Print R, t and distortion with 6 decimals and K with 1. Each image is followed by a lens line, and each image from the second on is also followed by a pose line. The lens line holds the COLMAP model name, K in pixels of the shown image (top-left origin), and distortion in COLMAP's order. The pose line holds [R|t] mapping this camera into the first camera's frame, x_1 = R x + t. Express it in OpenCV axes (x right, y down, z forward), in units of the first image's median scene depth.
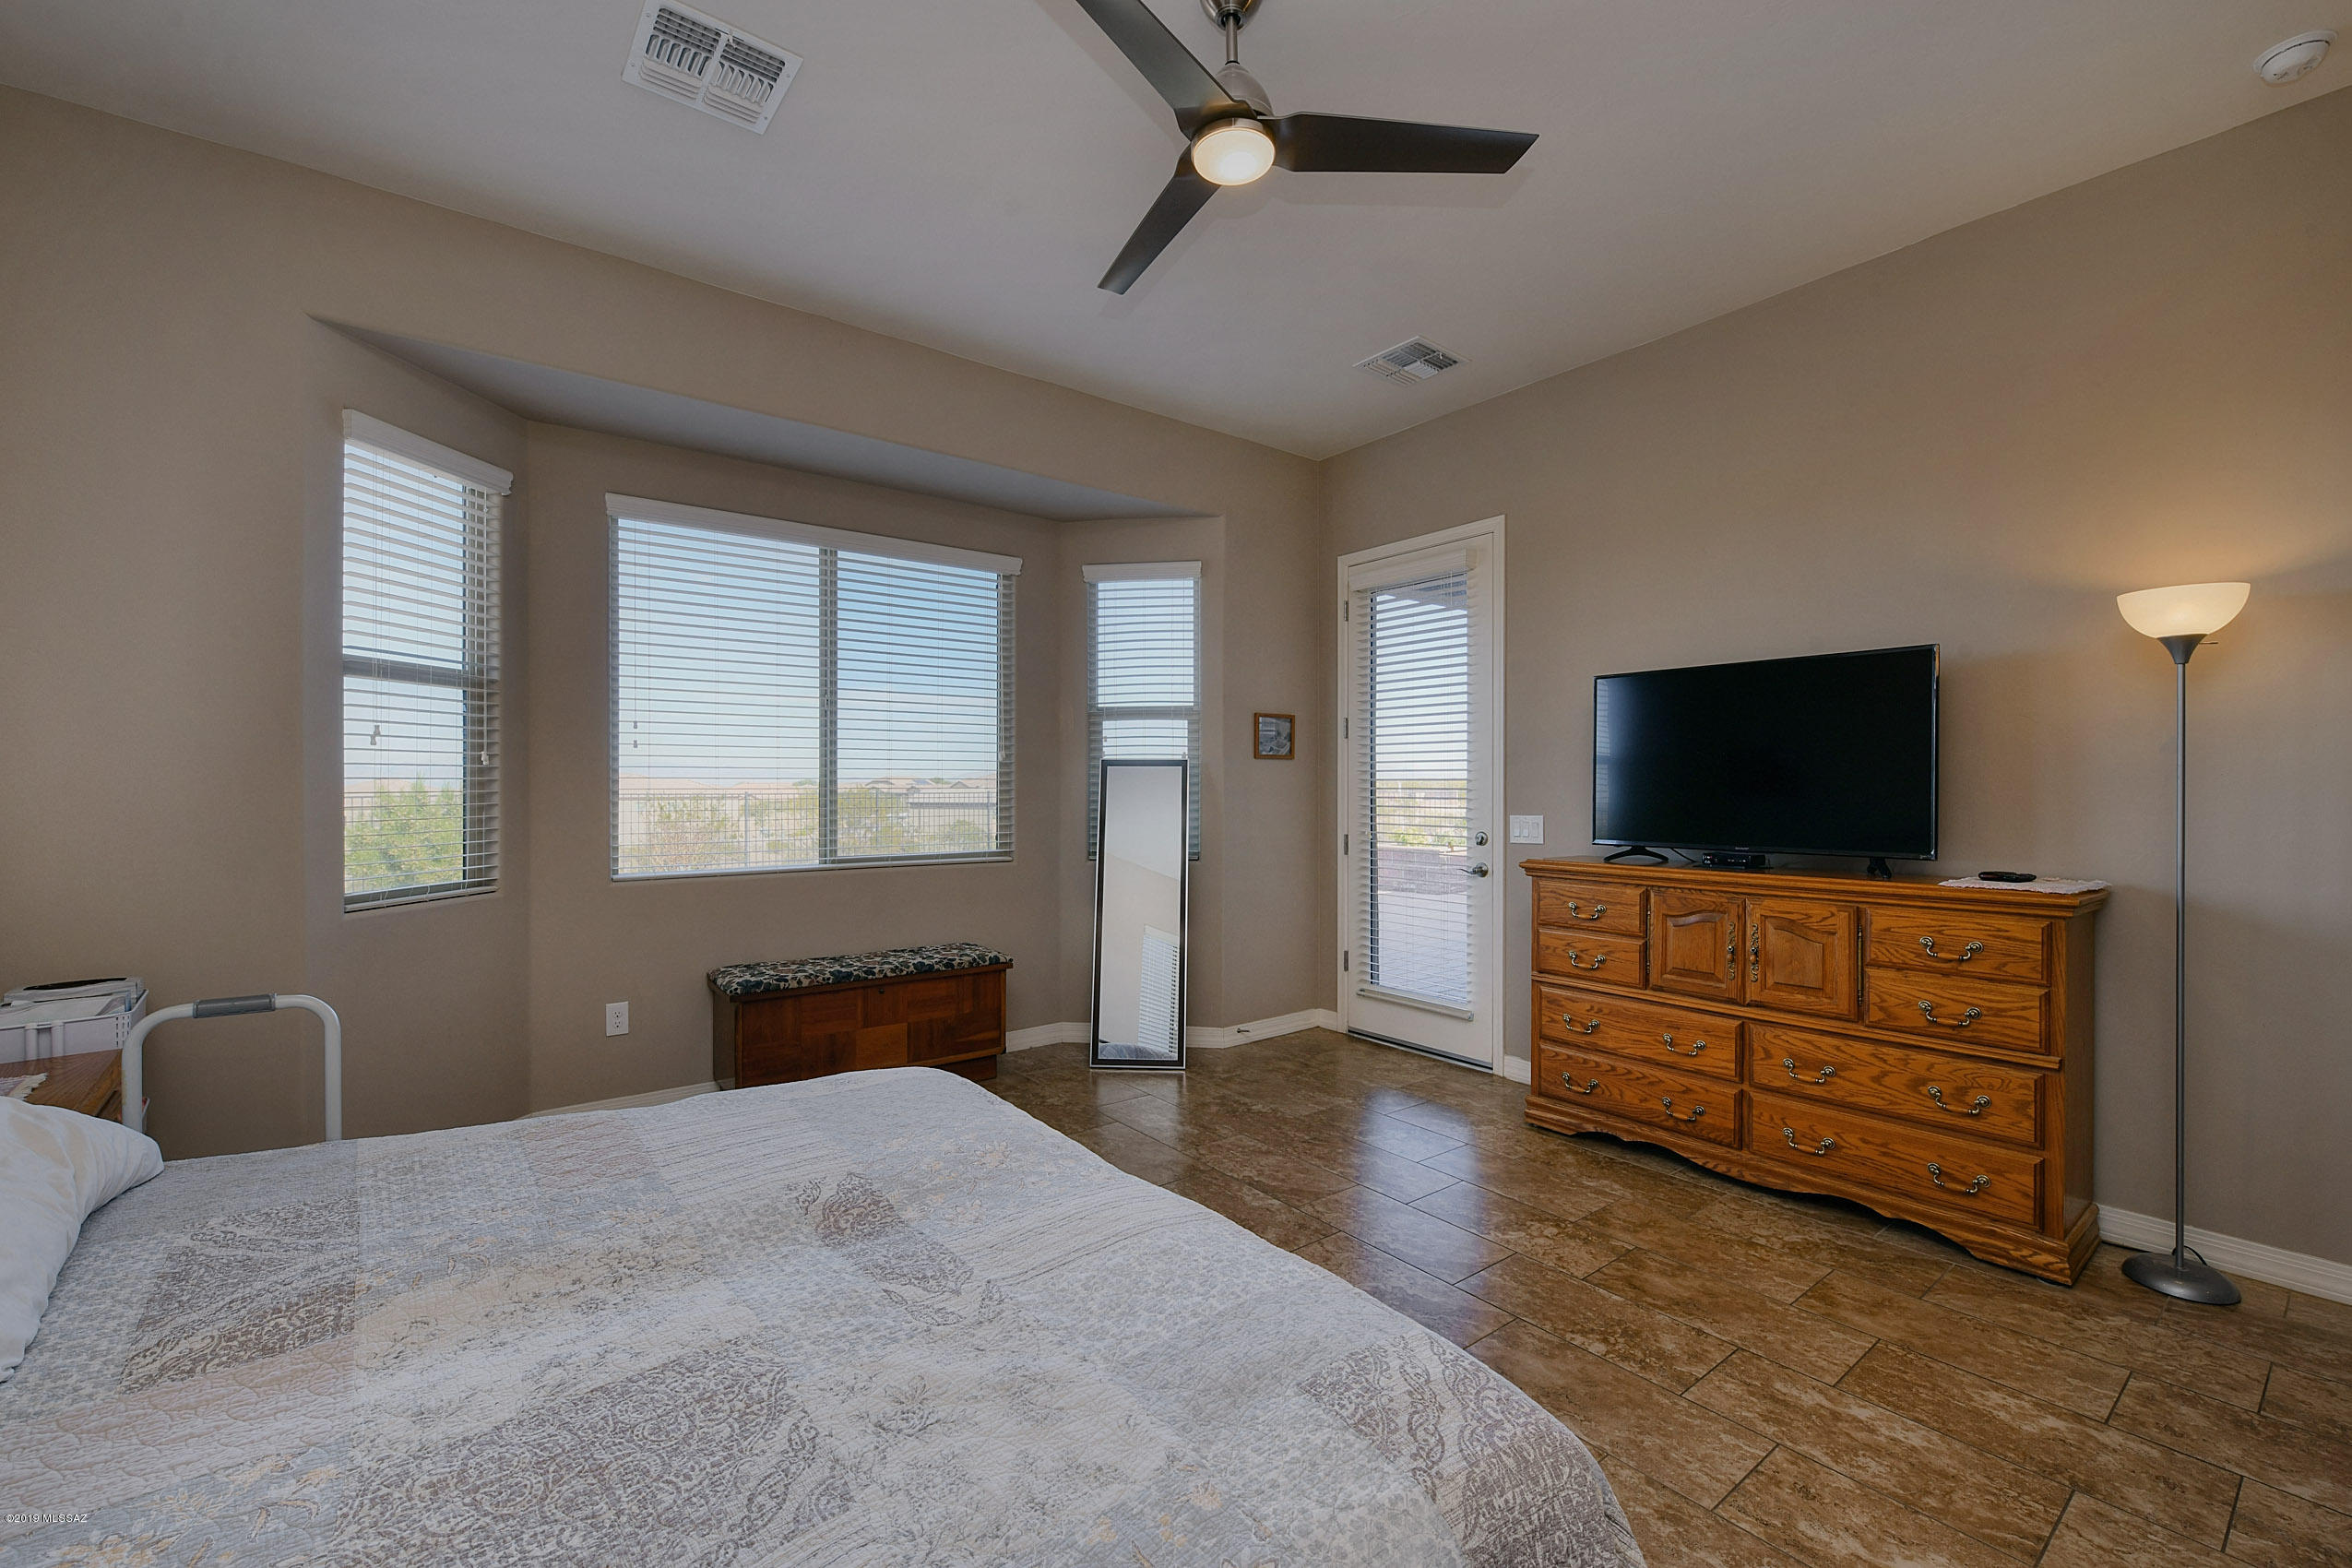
lens RADIAL K [[970.4, 0, 1165.8], [0, 970.4, 790.7], [0, 0, 1]] dist [-0.004177, -0.002683]
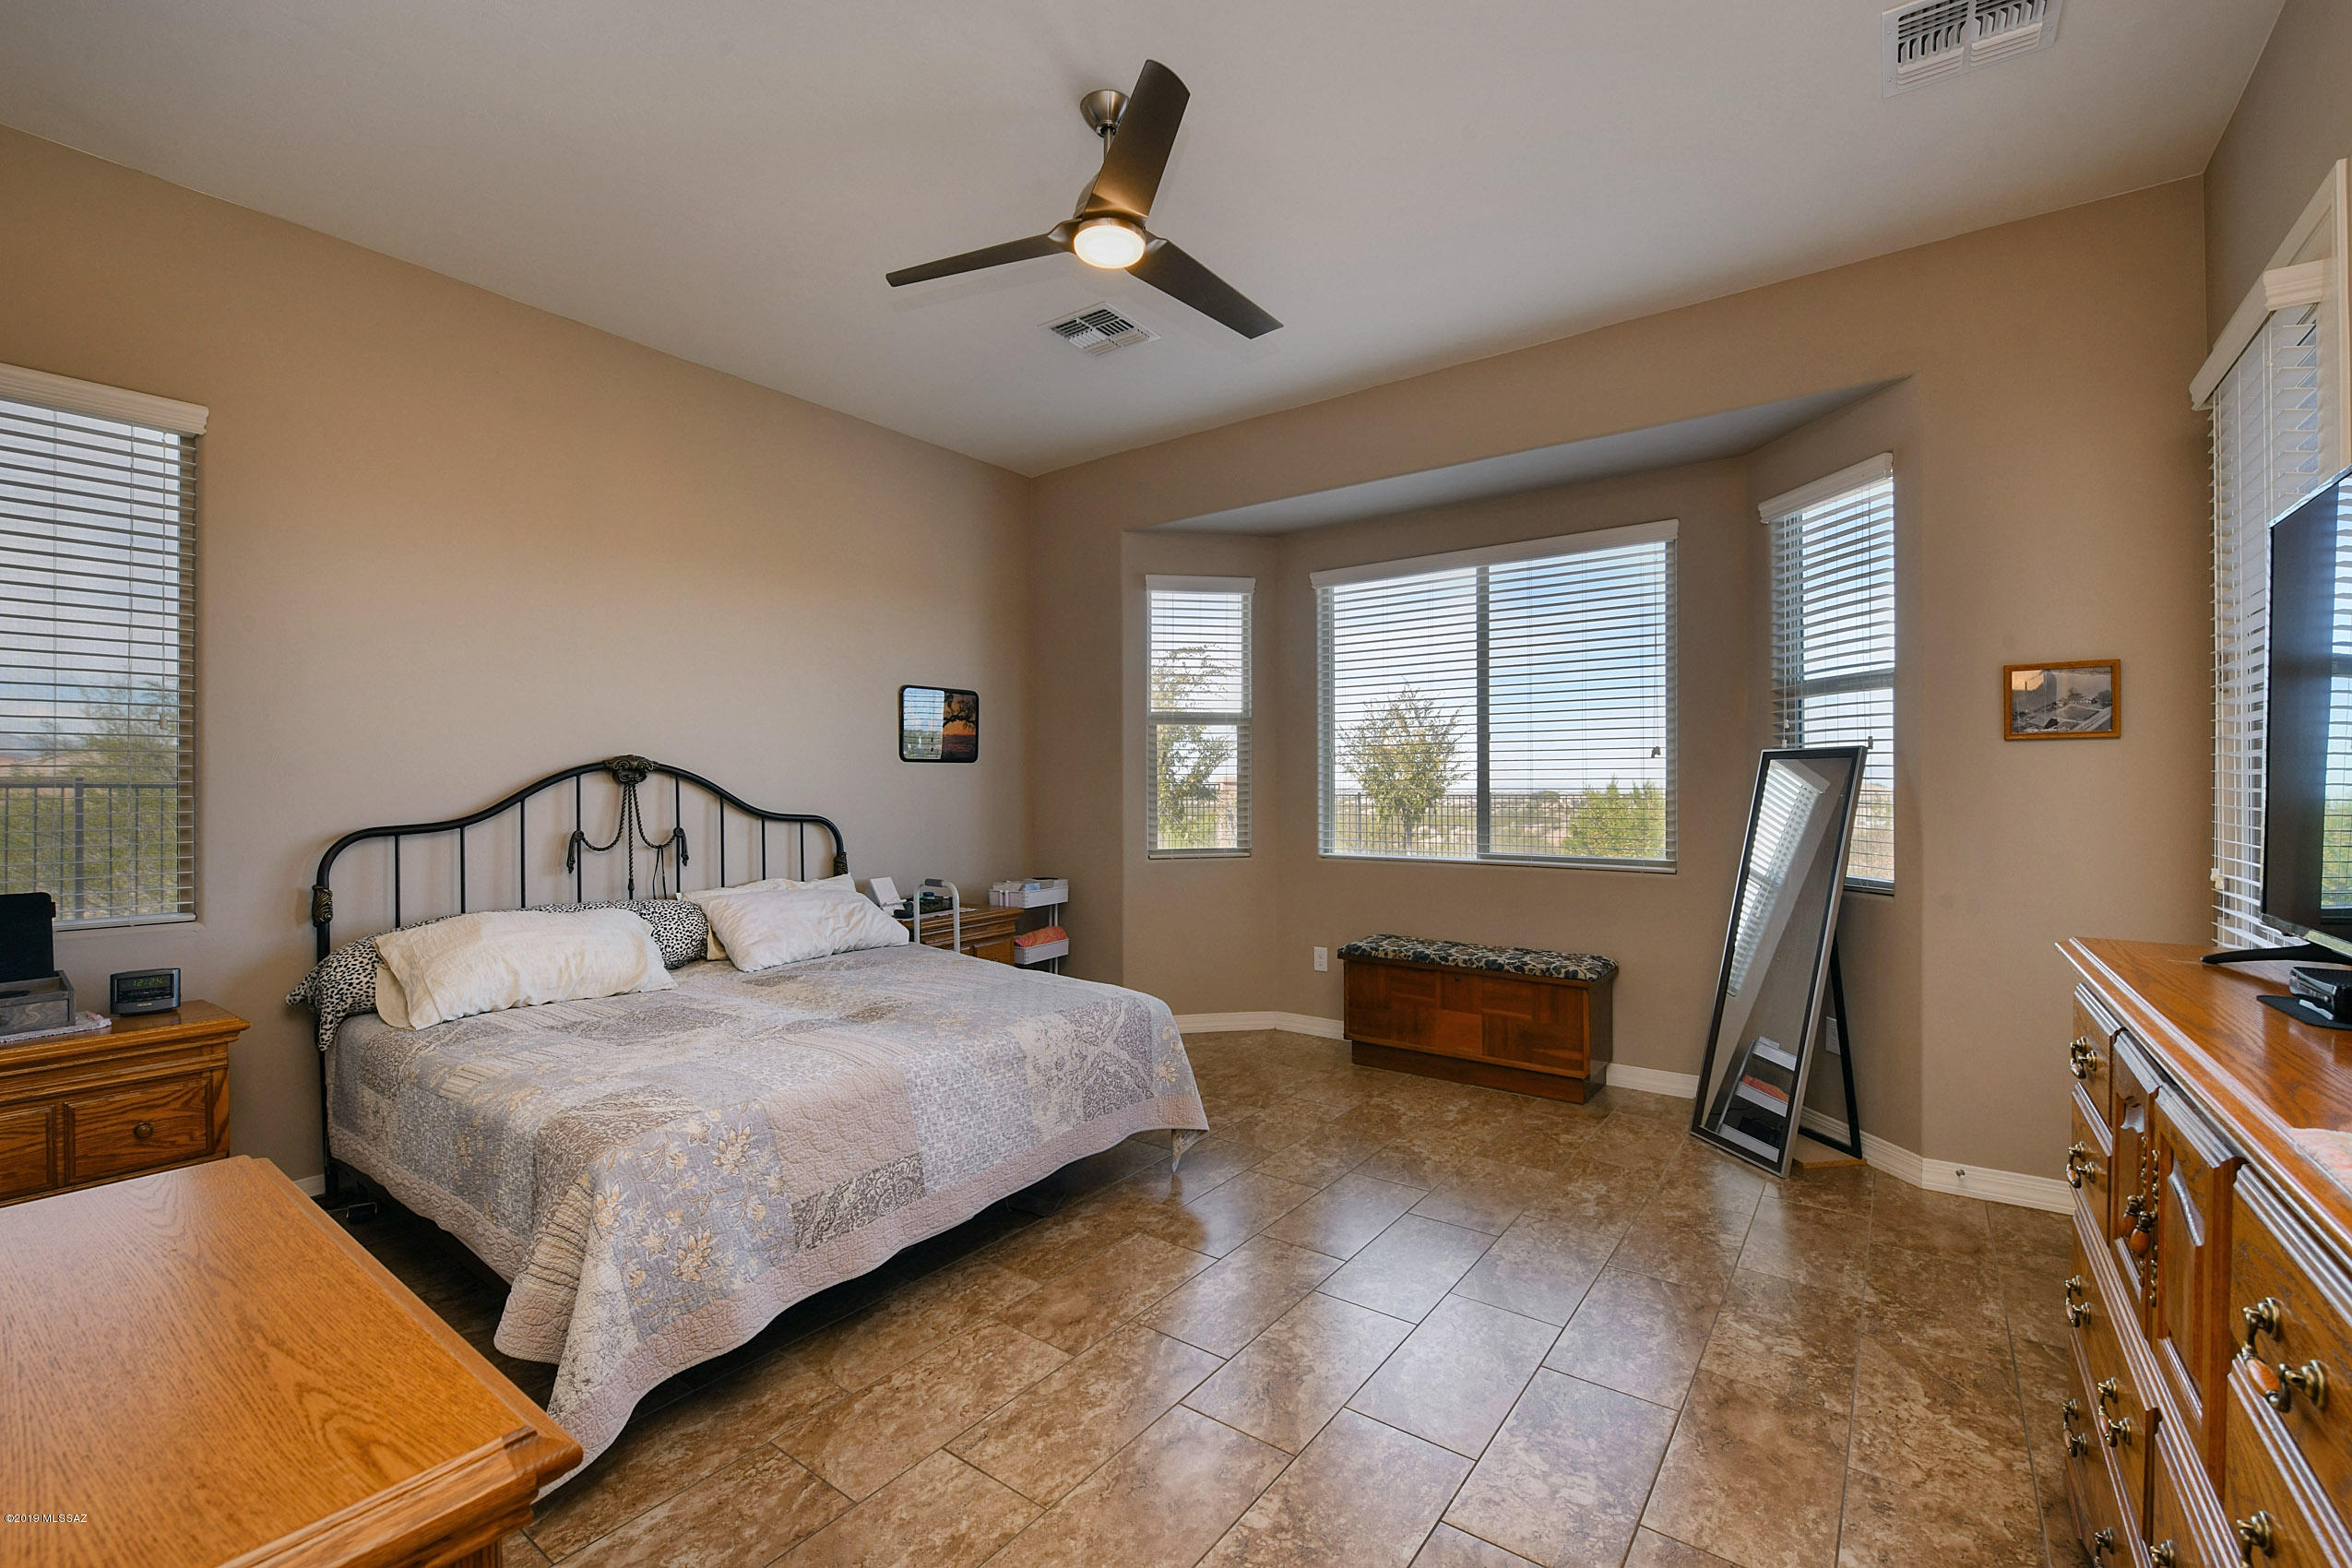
lens RADIAL K [[970.4, 0, 1167.6], [0, 970.4, 787.7], [0, 0, 1]] dist [-0.004177, -0.002683]
pose [[0.283269, 0.000813, -0.959040, 0.587790], [-0.000284, 1.000000, 0.000764, -0.004048], [0.959040, 0.000055, 0.283269, 0.360045]]
